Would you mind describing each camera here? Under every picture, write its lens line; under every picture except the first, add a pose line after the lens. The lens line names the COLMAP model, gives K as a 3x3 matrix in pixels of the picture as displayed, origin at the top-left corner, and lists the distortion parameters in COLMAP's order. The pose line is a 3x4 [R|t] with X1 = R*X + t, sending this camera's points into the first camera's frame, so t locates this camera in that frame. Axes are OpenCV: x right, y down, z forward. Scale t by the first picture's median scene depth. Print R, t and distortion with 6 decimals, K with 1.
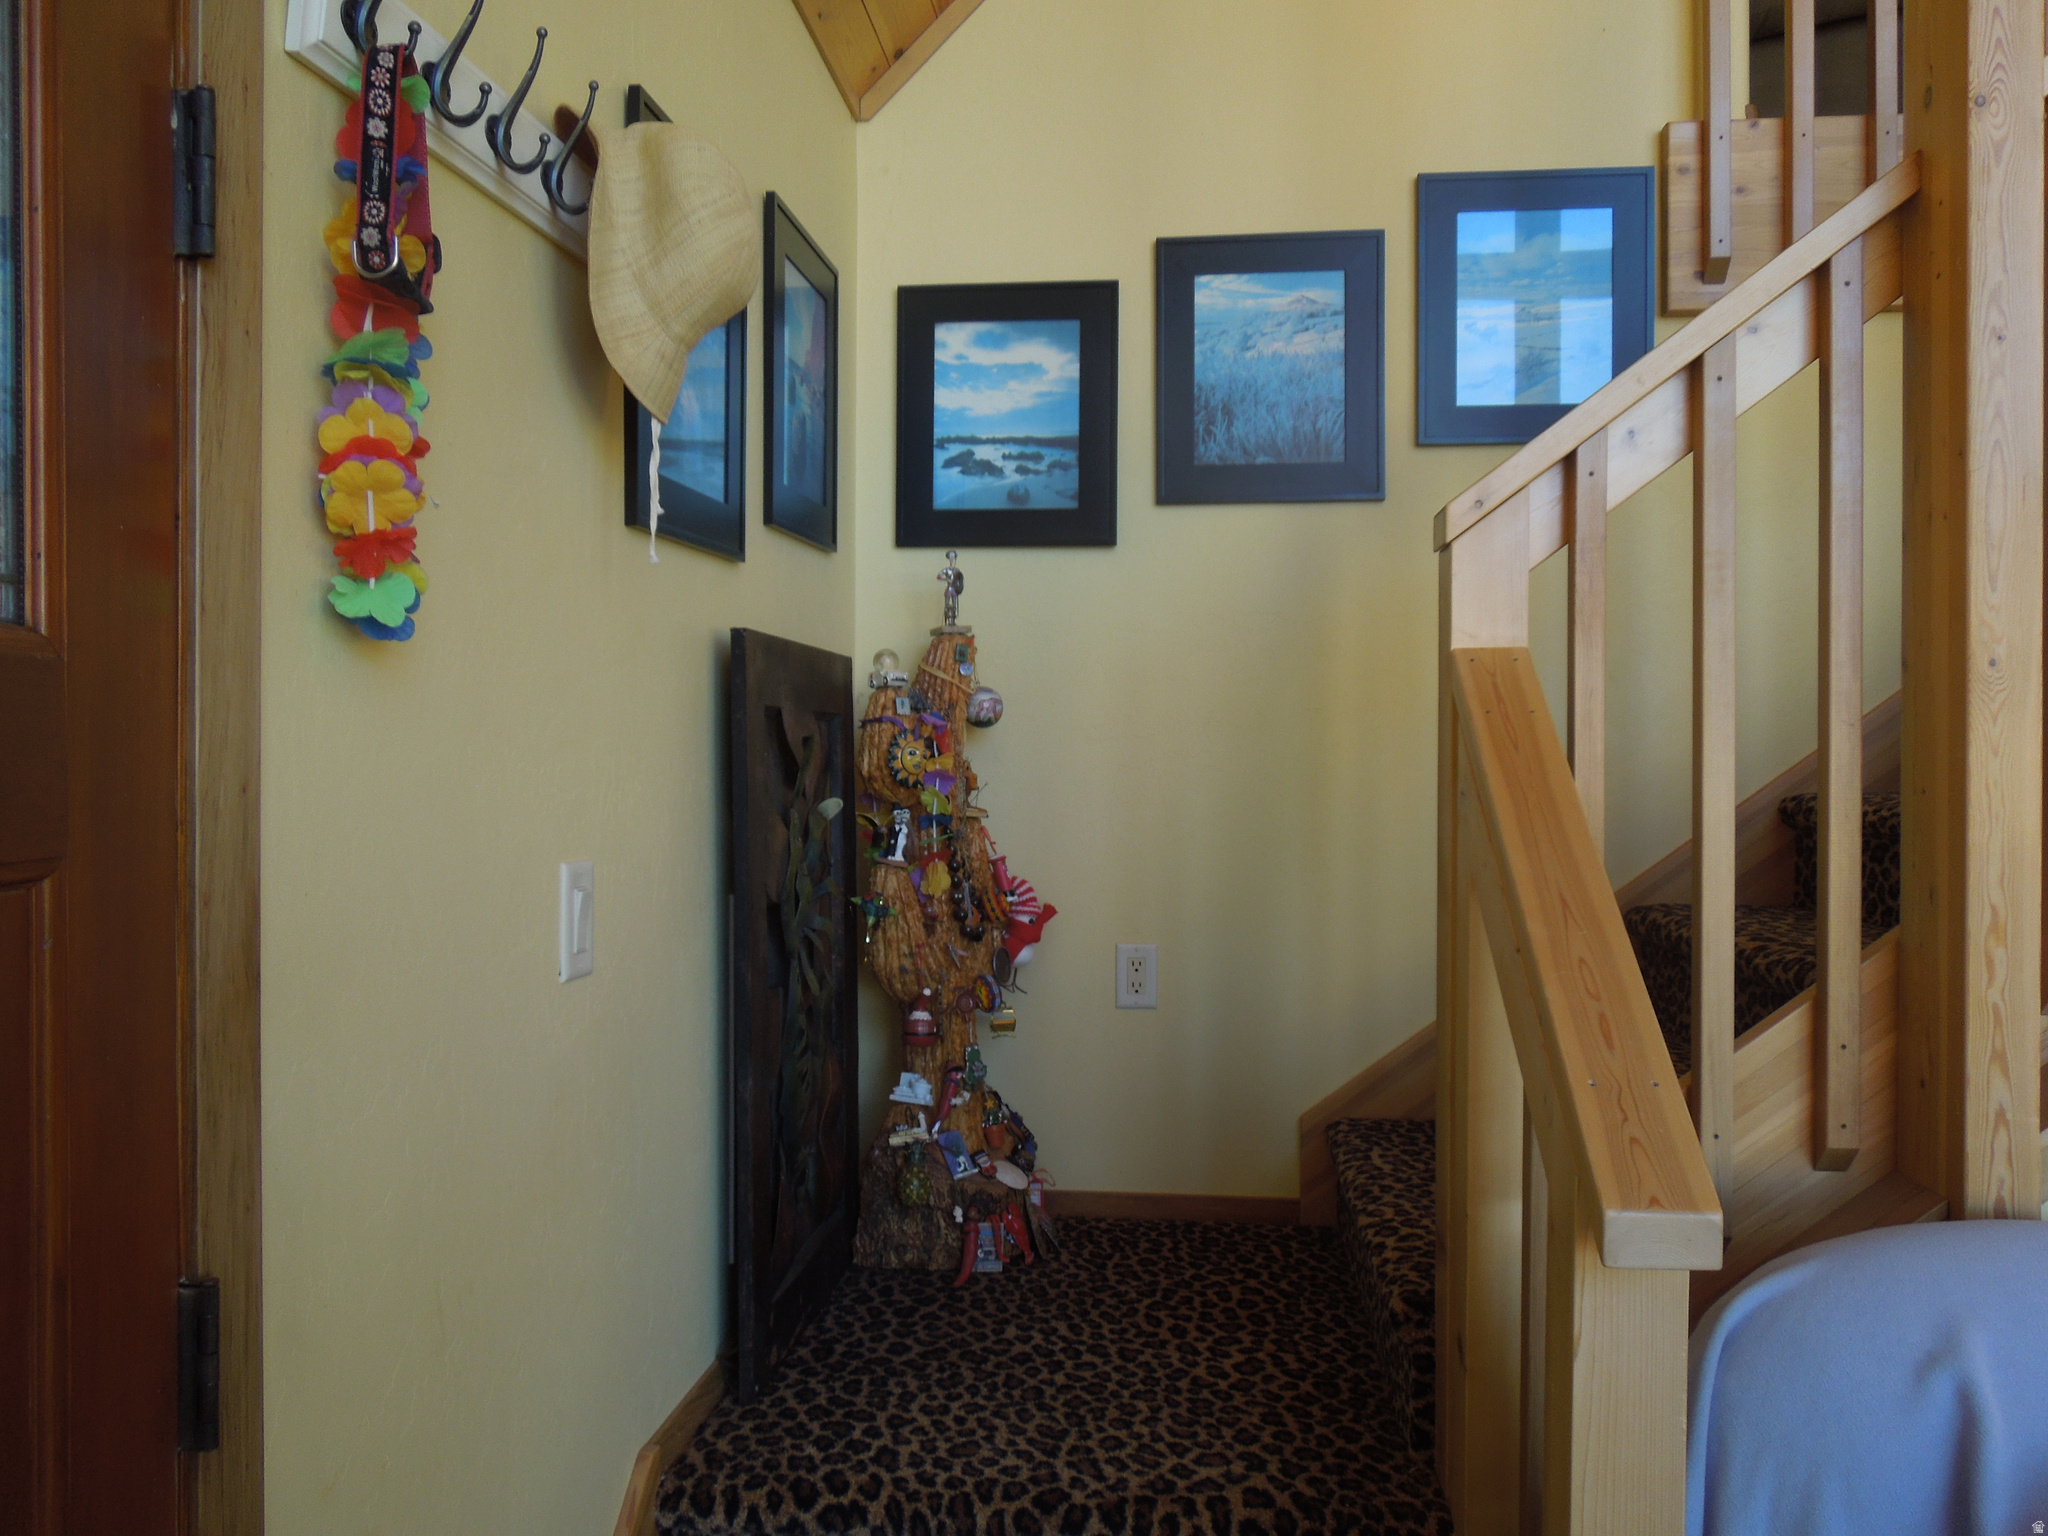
lens RADIAL K [[1527.6, 0, 1024.0], [0, 1527.6, 768.0], [0, 0, 1]] dist [-0.004499, -0.007497]
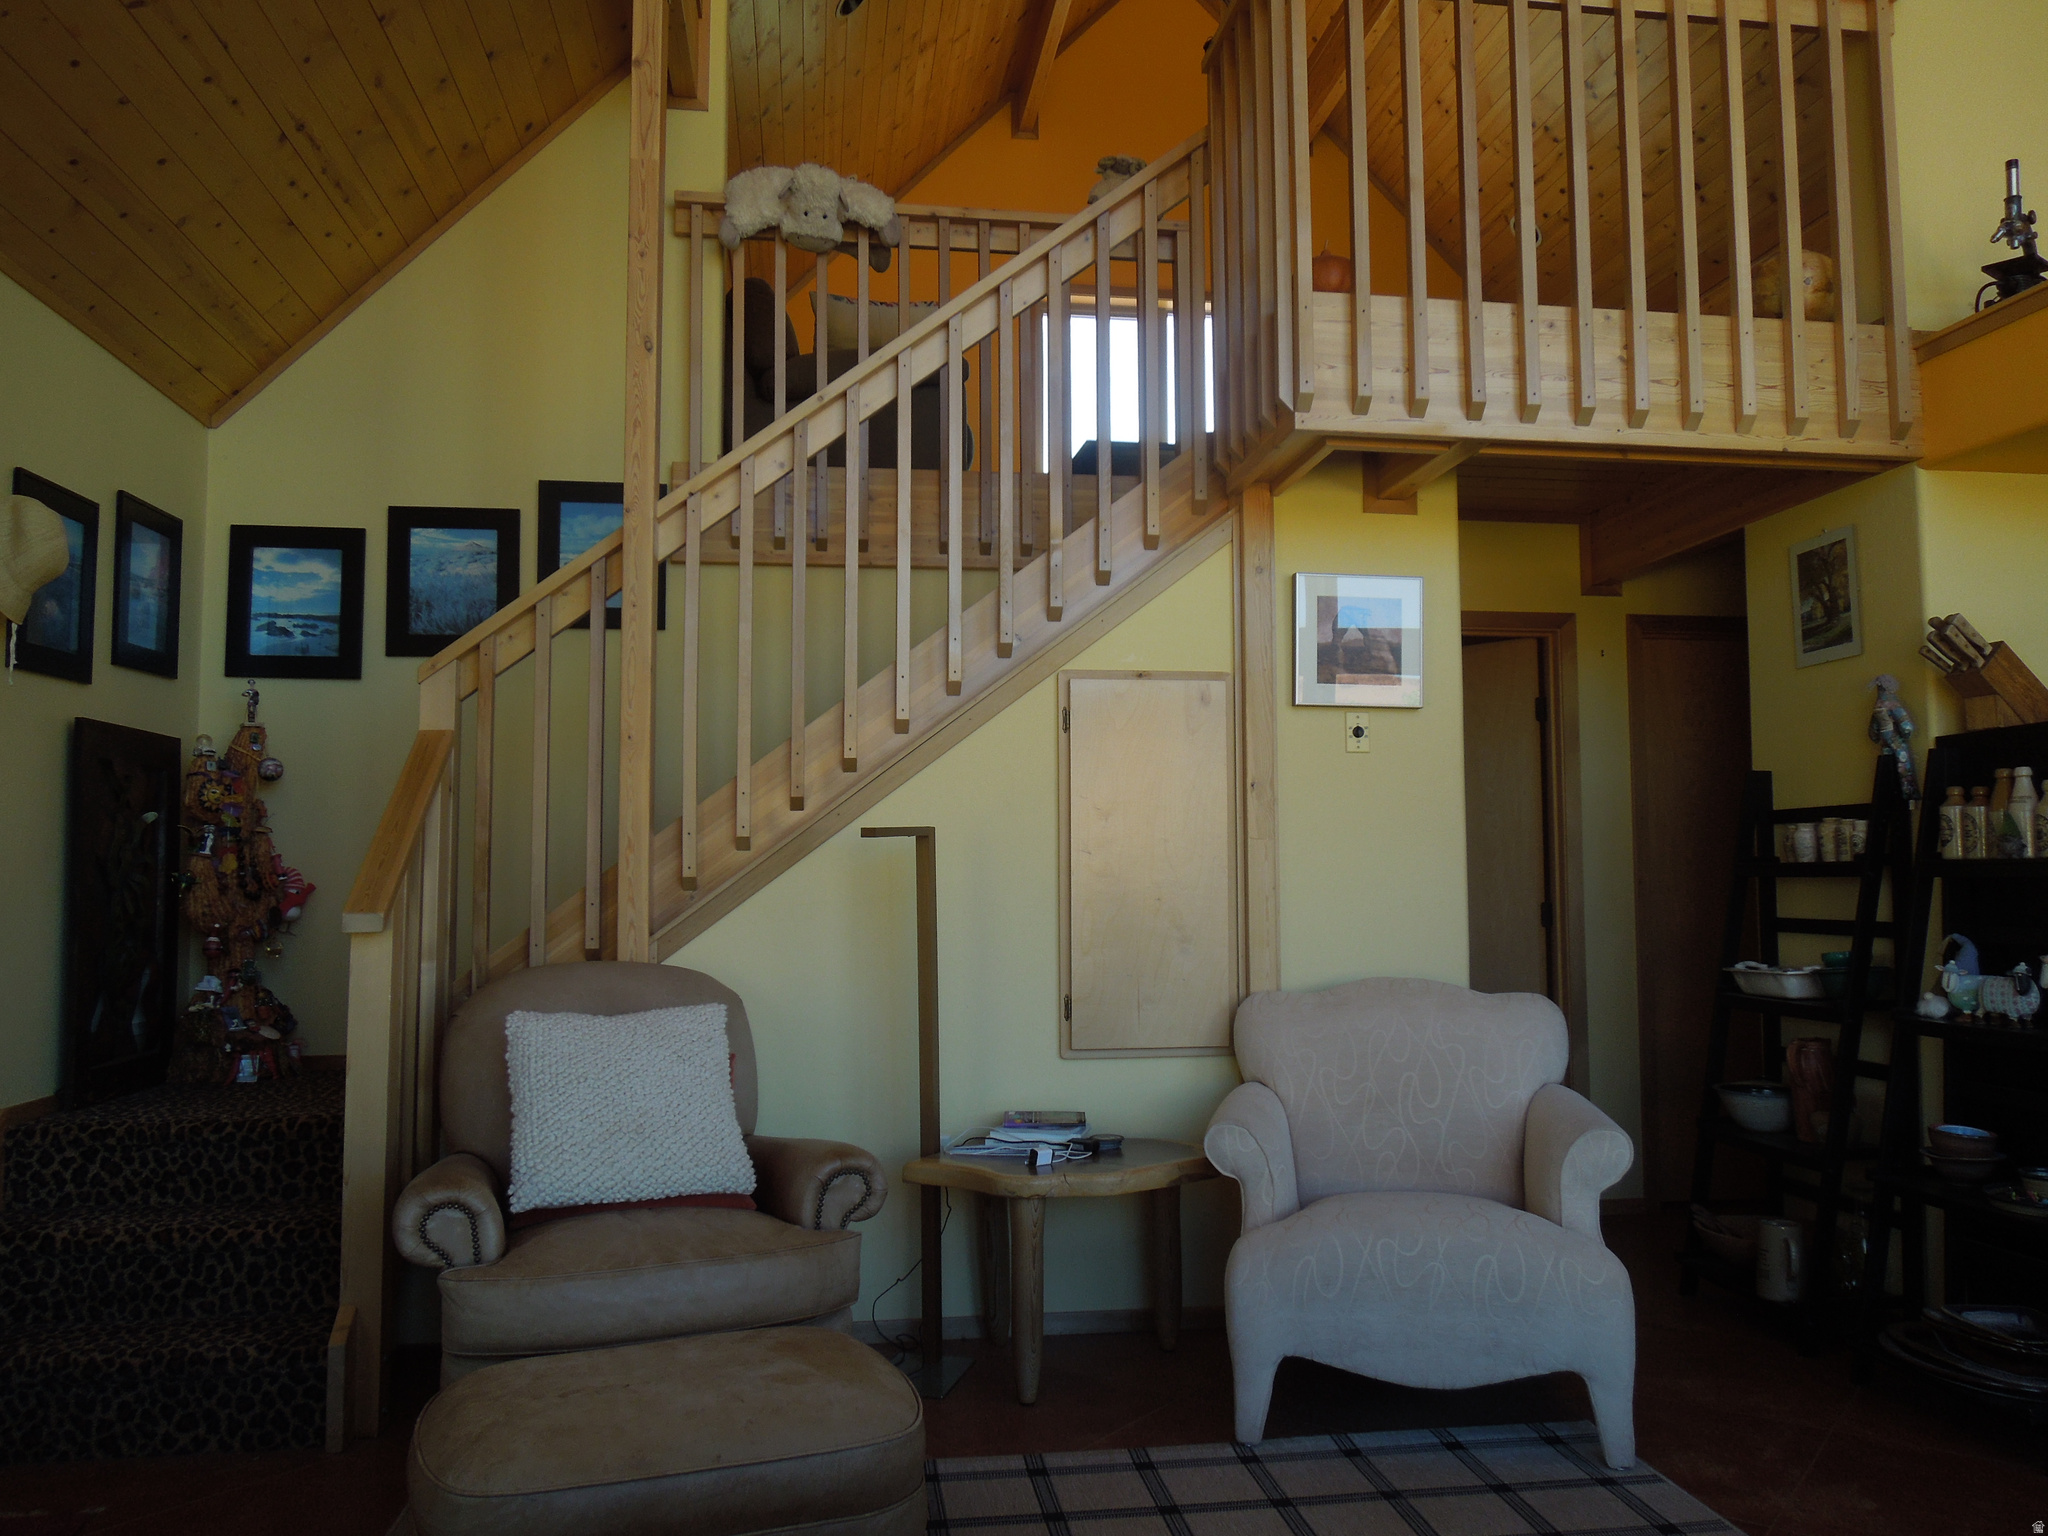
lens RADIAL K [[1527.6, 0, 1024.0], [0, 1527.6, 768.0], [0, 0, 1]] dist [-0.004499, -0.007497]
pose [[0.970274, 0.009638, 0.241817, 0.383641], [0.010186, 0.996695, -0.080596, 0.107020], [-0.241795, 0.080664, 0.966969, -0.879501]]
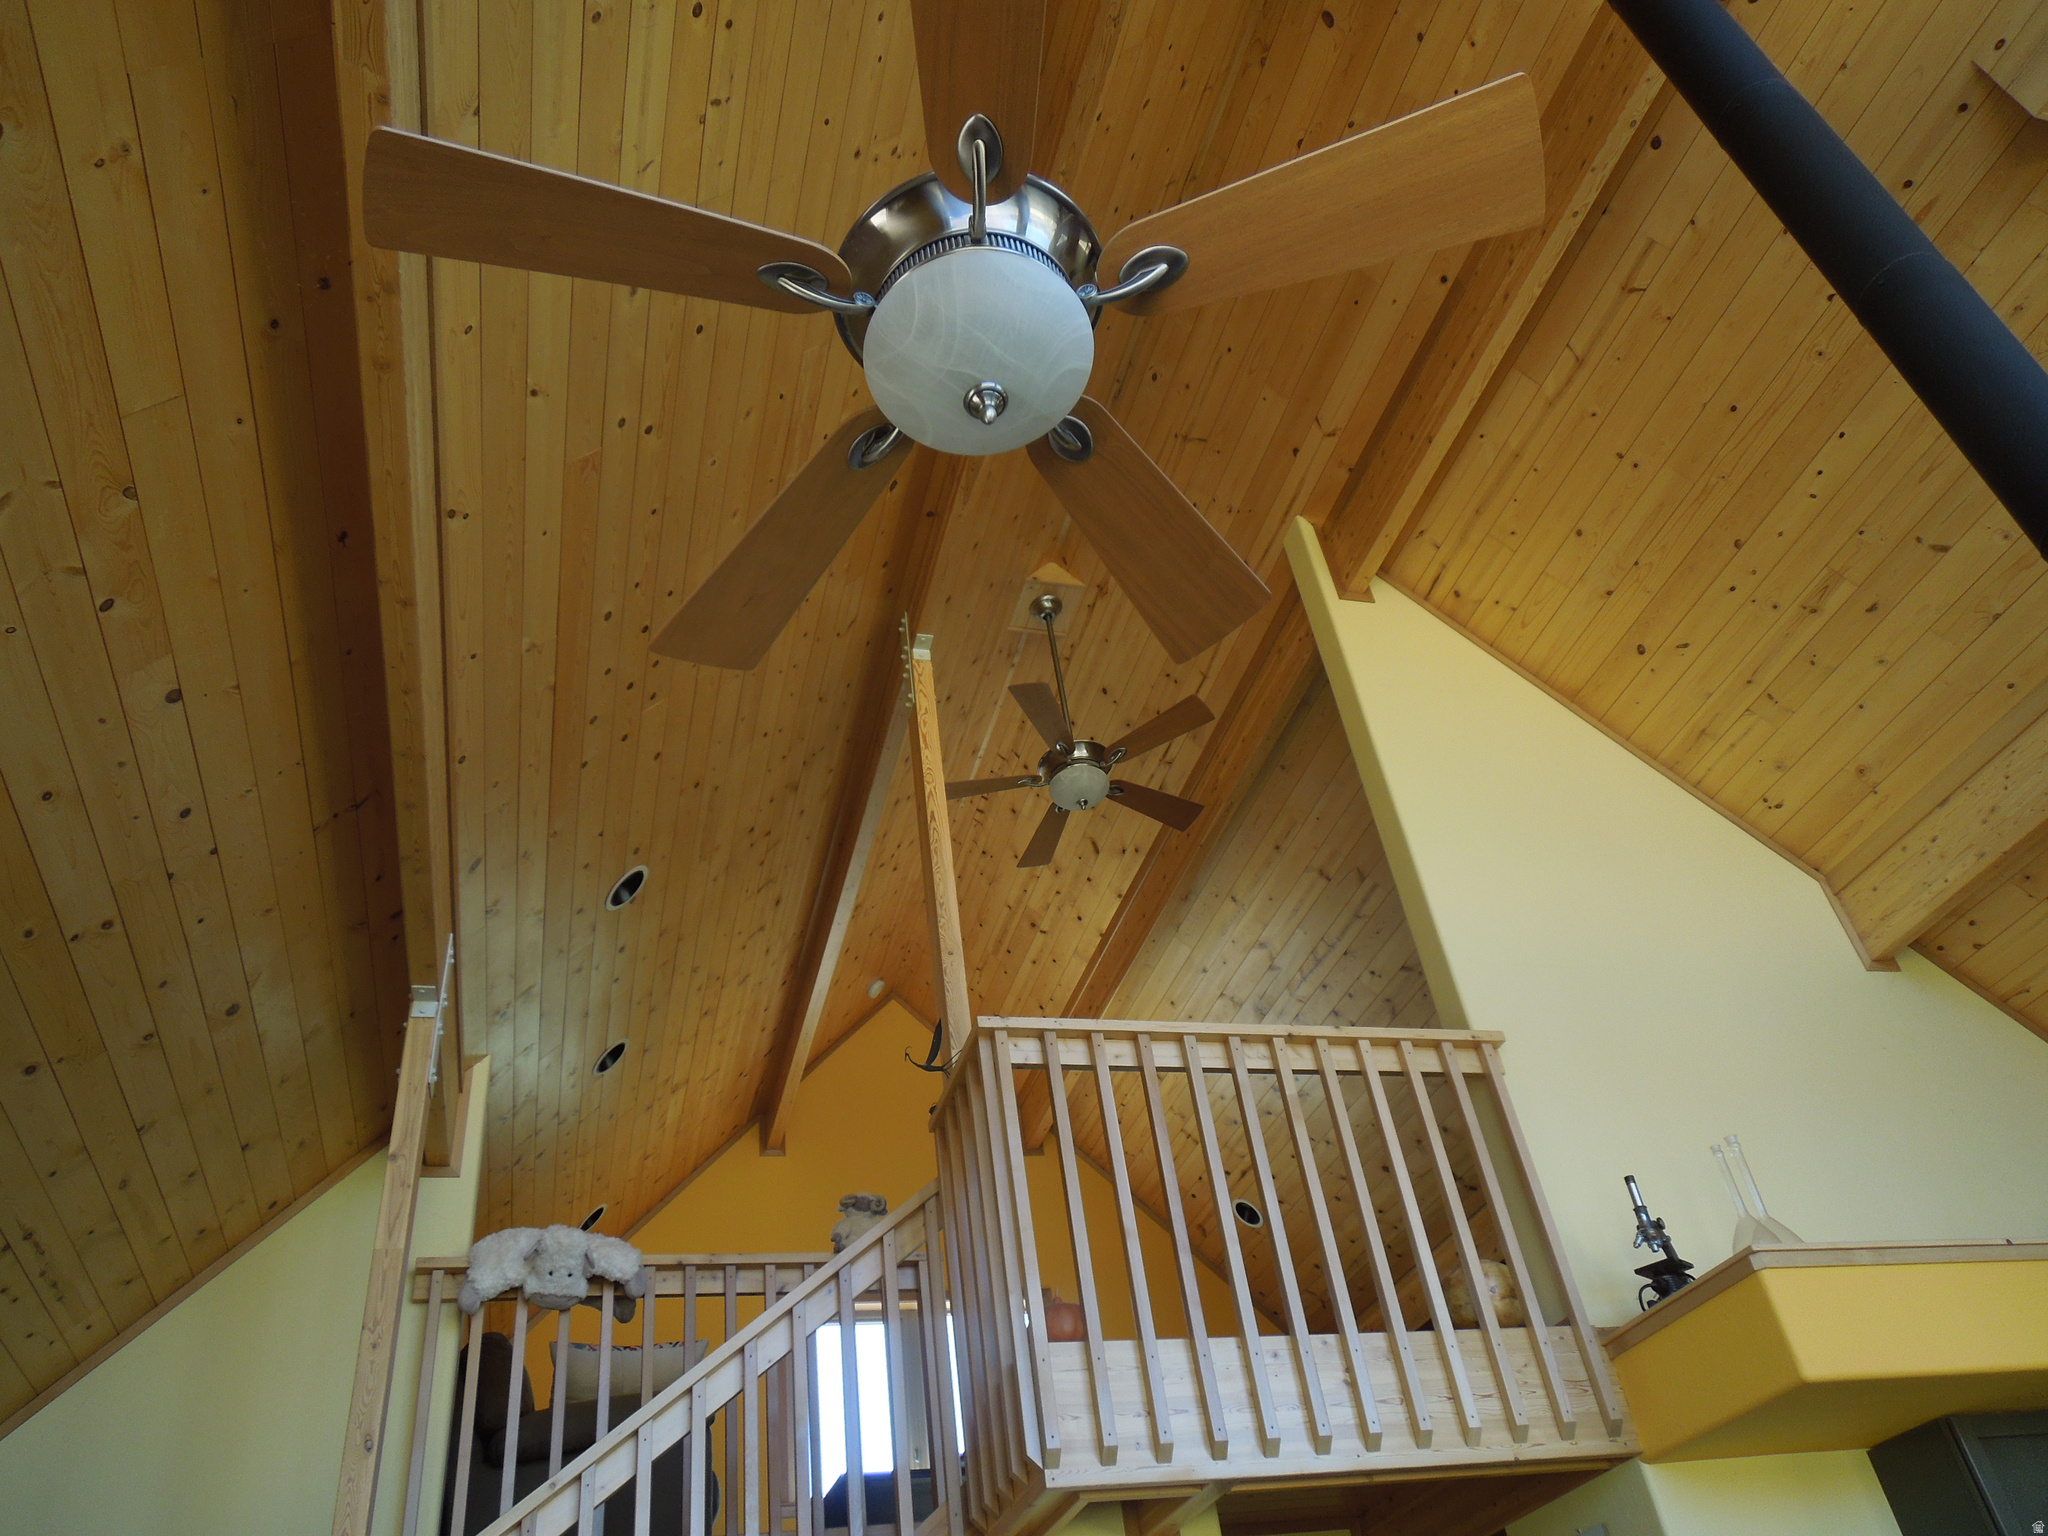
lens RADIAL K [[1522.4, 0, 1024.0], [0, 1522.4, 768.0], [0, 0, 1]] dist [-0.002792, -0.004361]
pose [[0.927604, 0.131773, 0.349553, 0.372620], [0.125463, 0.771475, -0.623767, 0.043249], [-0.351867, 0.622465, 0.699090, -0.974119]]
